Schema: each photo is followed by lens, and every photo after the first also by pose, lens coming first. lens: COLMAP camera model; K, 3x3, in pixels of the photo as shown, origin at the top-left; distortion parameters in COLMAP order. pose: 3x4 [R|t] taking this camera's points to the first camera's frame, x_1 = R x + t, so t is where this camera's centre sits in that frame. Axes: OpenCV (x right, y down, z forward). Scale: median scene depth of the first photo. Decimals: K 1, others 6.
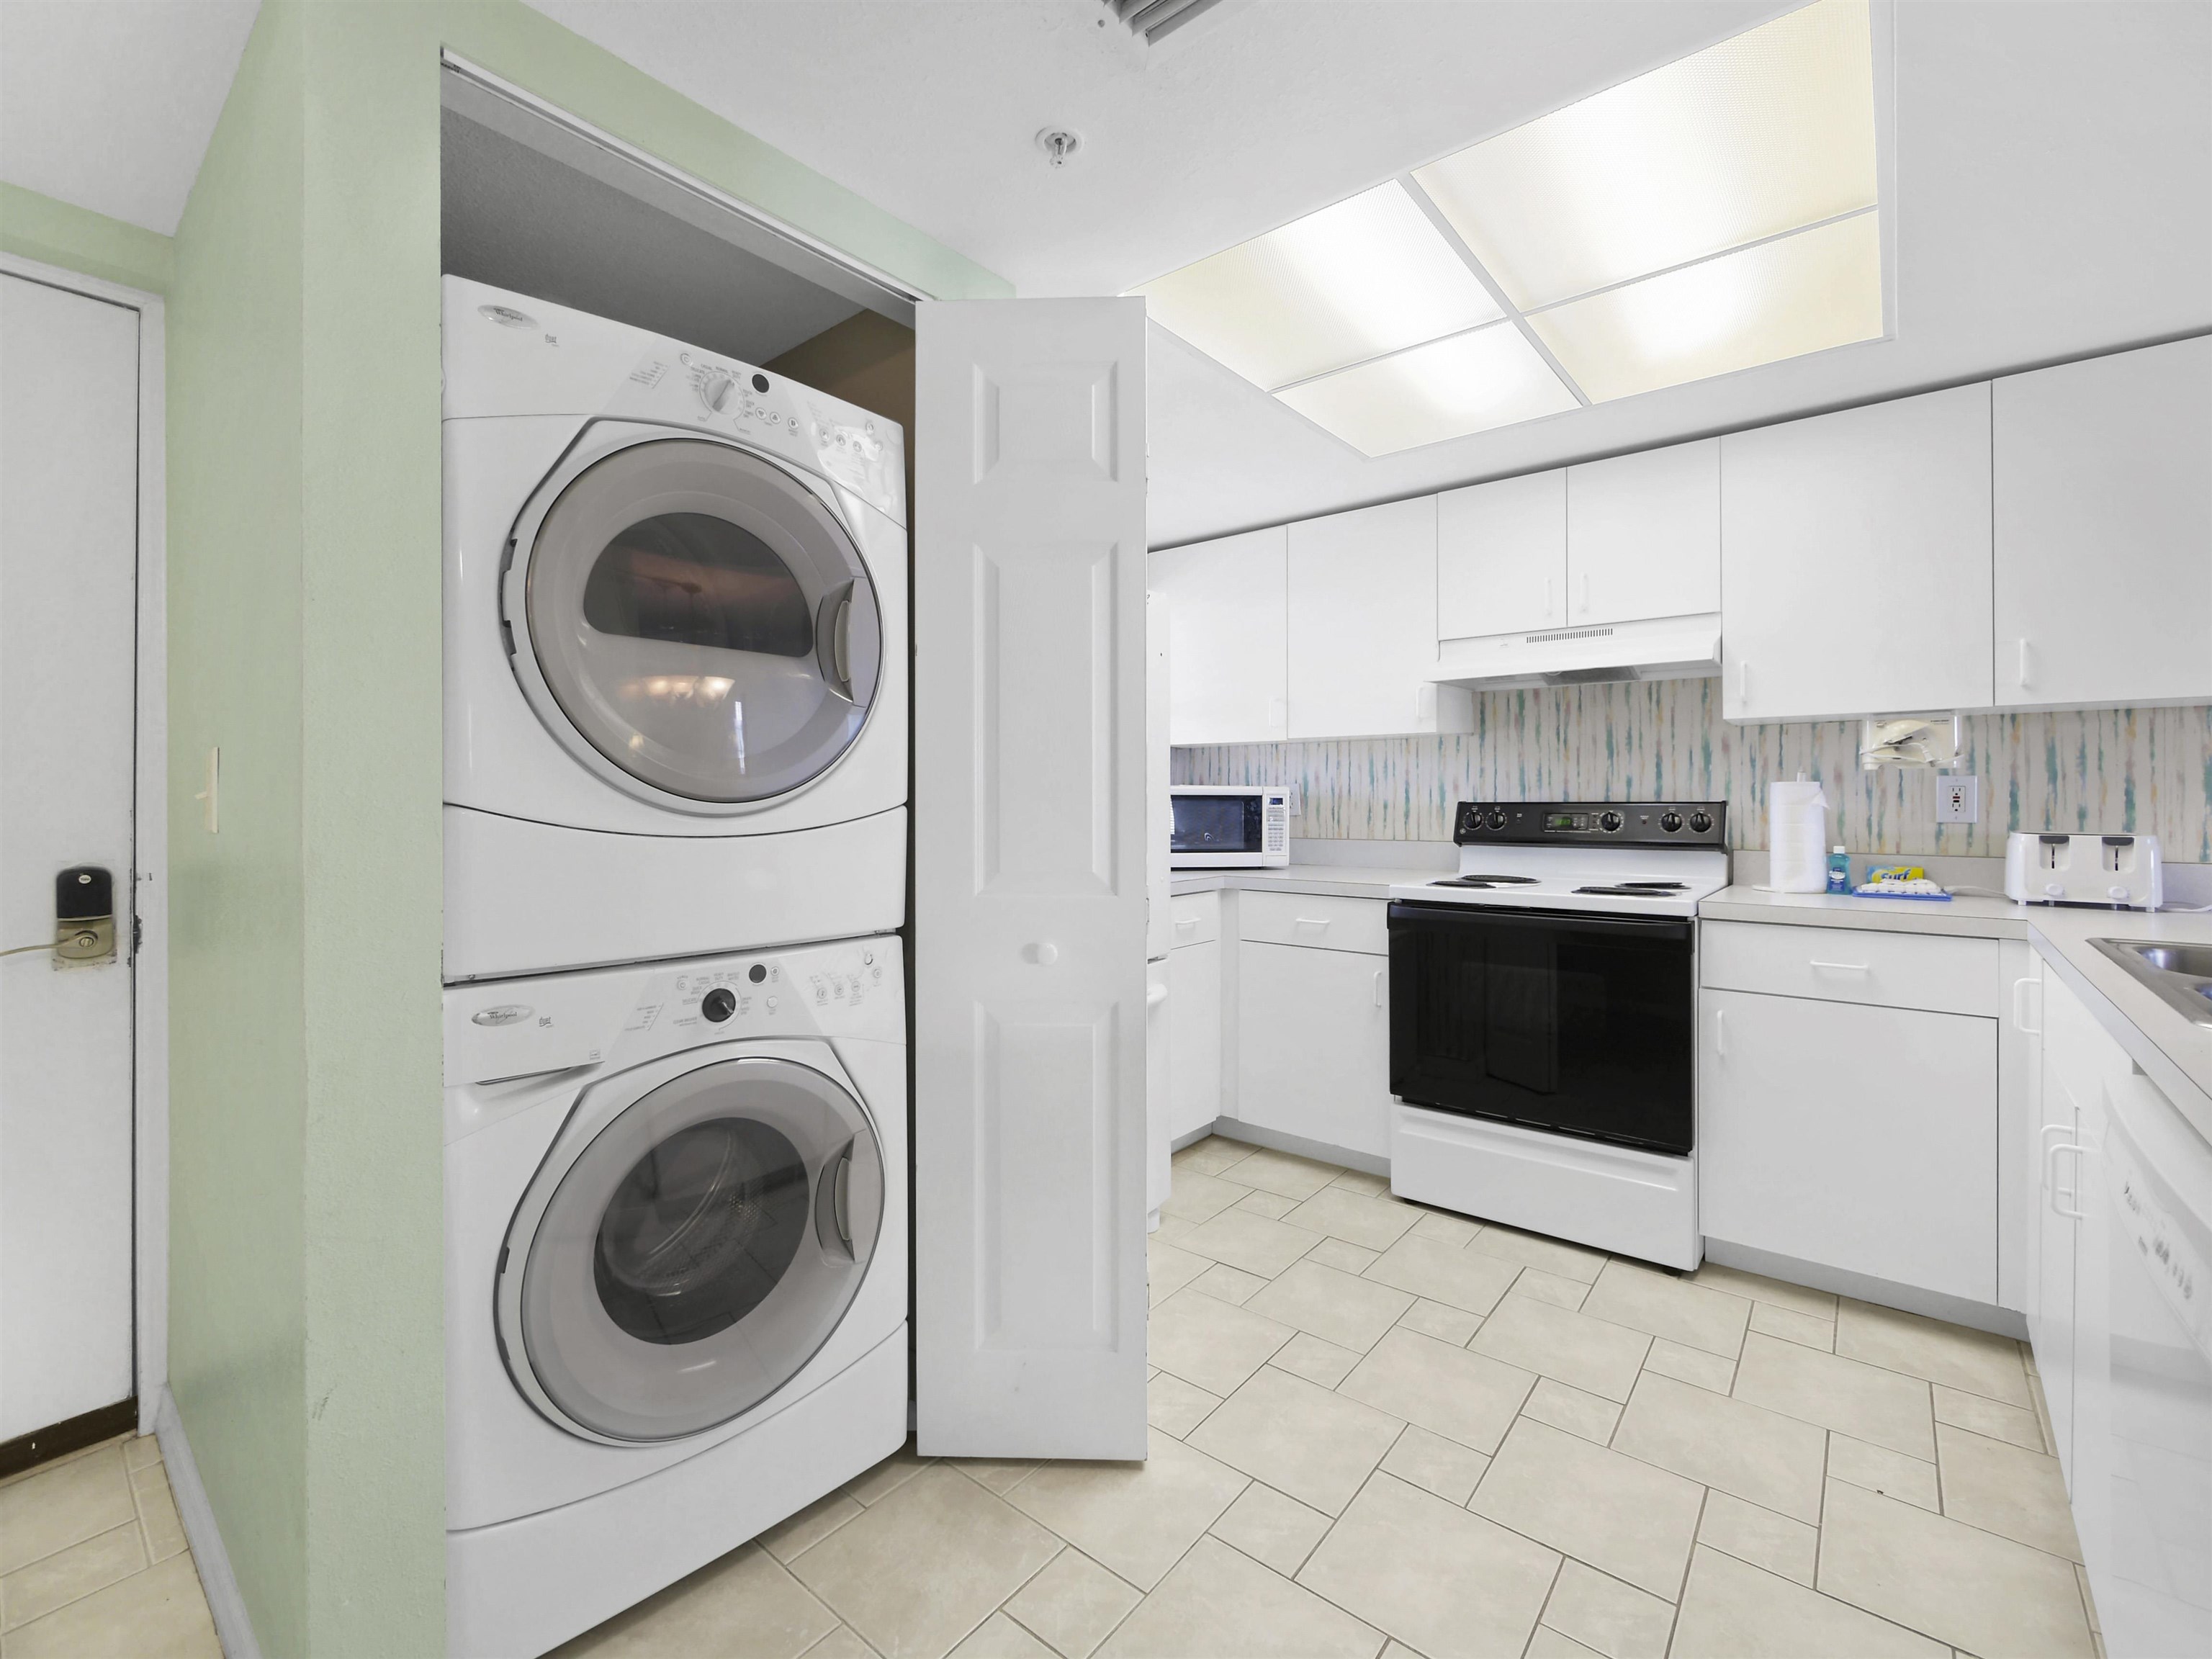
lens RADIAL K [[959.6, 0, 1112.5], [0, 959.6, 805.7], [0, 0, 1]] dist [-0.003079, 0.000935]
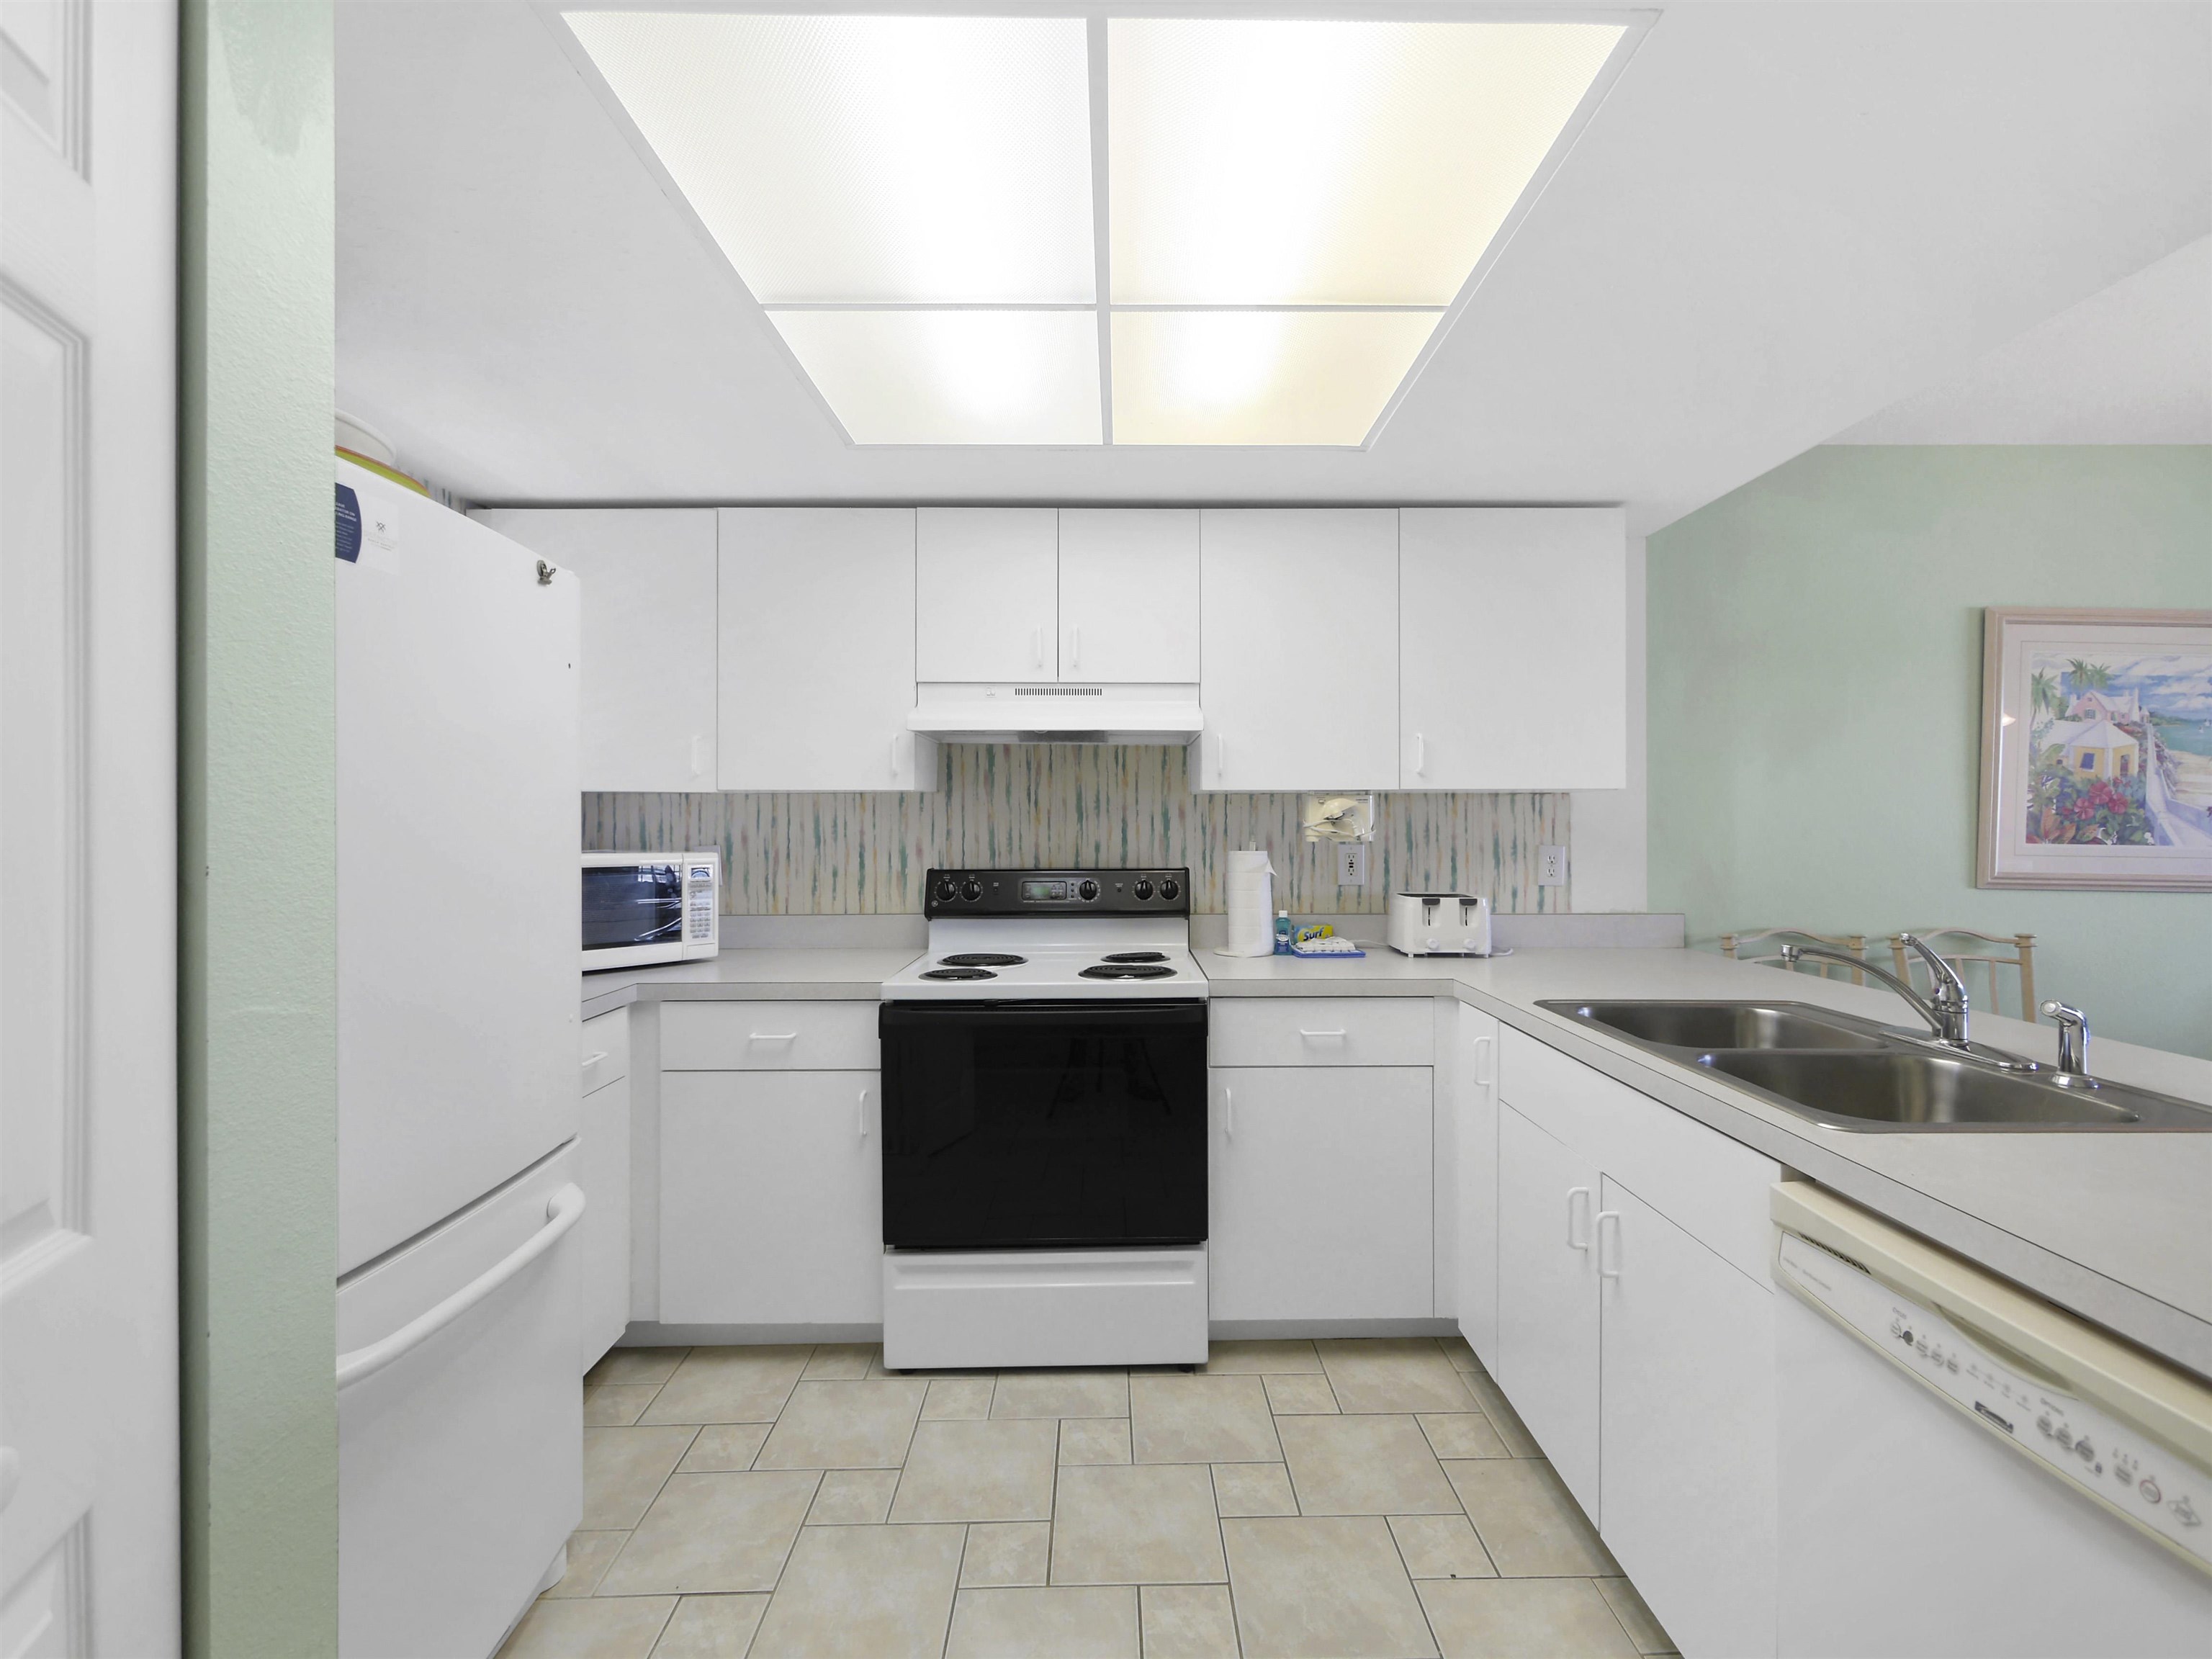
lens RADIAL K [[959.6, 0, 1122.1], [0, 959.6, 832.2], [0, 0, 1]] dist [-0.003079, 0.000935]
pose [[0.771710, -0.002929, 0.635968, -0.066256], [0.004300, 0.999991, -0.000613, -0.043388], [-0.635960, 0.003208, 0.771715, 0.259861]]
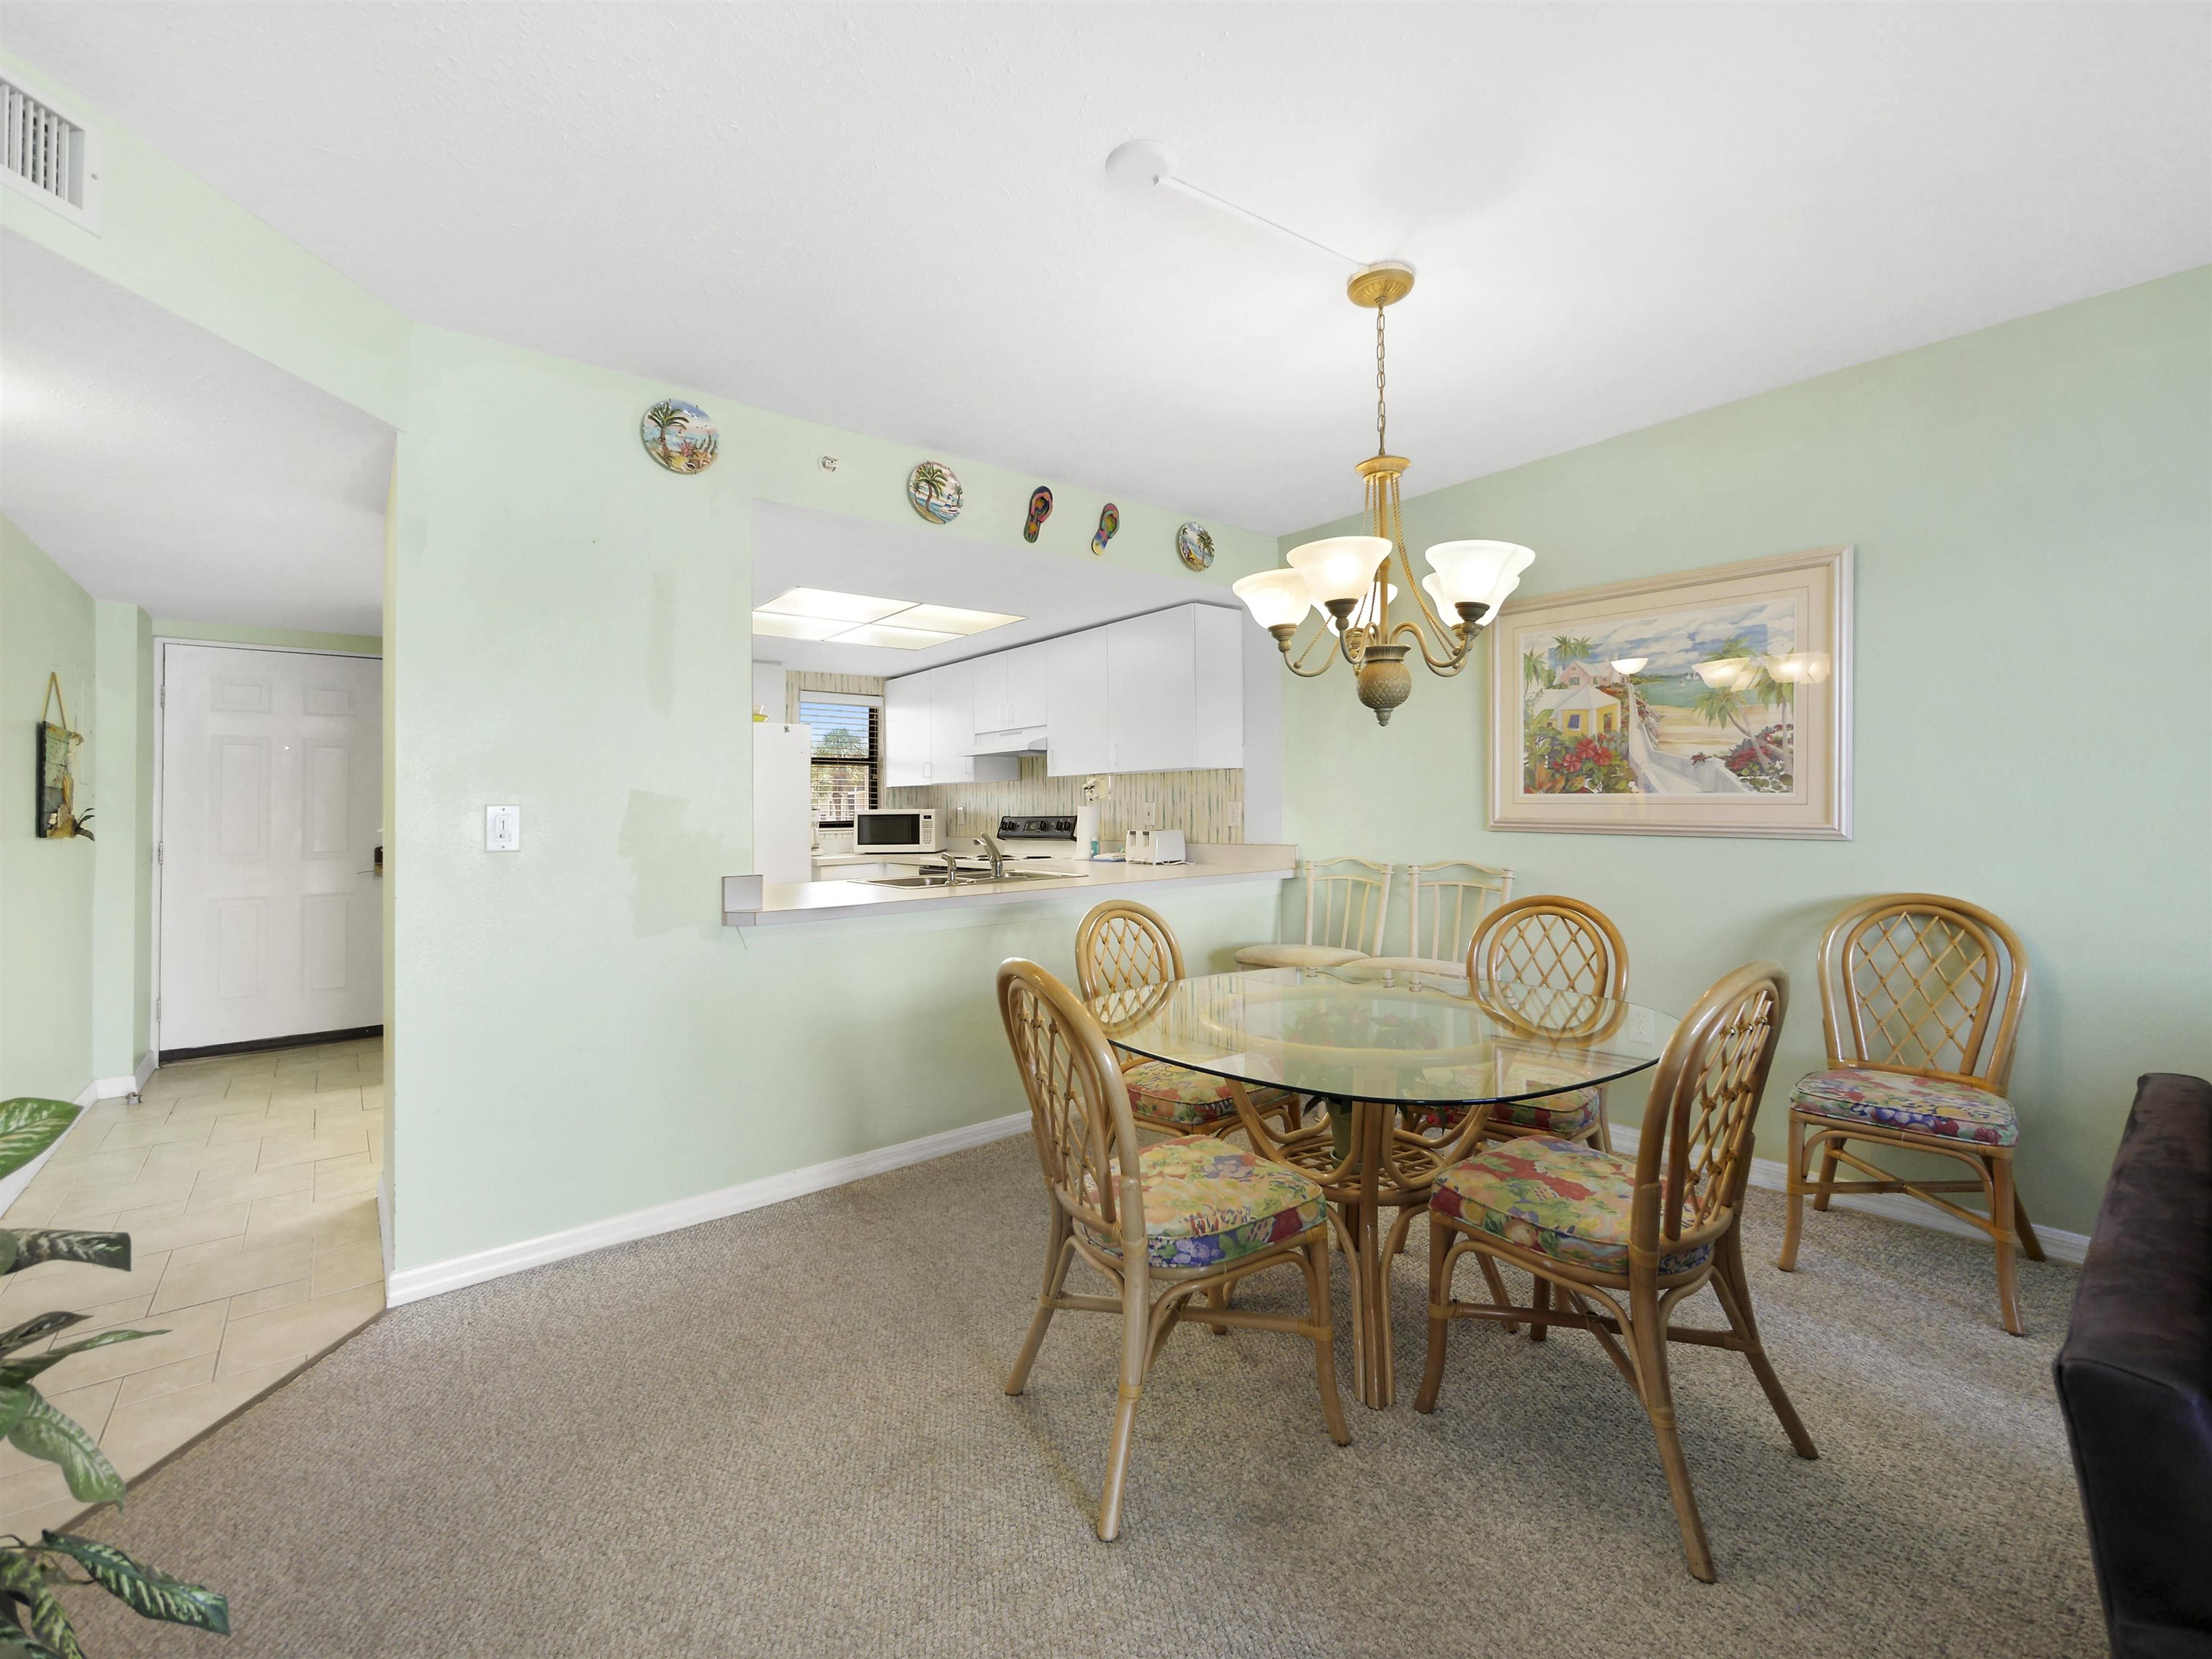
lens RADIAL K [[959.6, 0, 1123.2], [0, 959.6, 781.3], [0, 0, 1]] dist [-0.003079, 0.000935]
pose [[0.981055, -0.021249, -0.192559, 1.130339], [0.015350, 0.999368, -0.032076, -0.010296], [0.193119, 0.028513, 0.980761, -0.947836]]
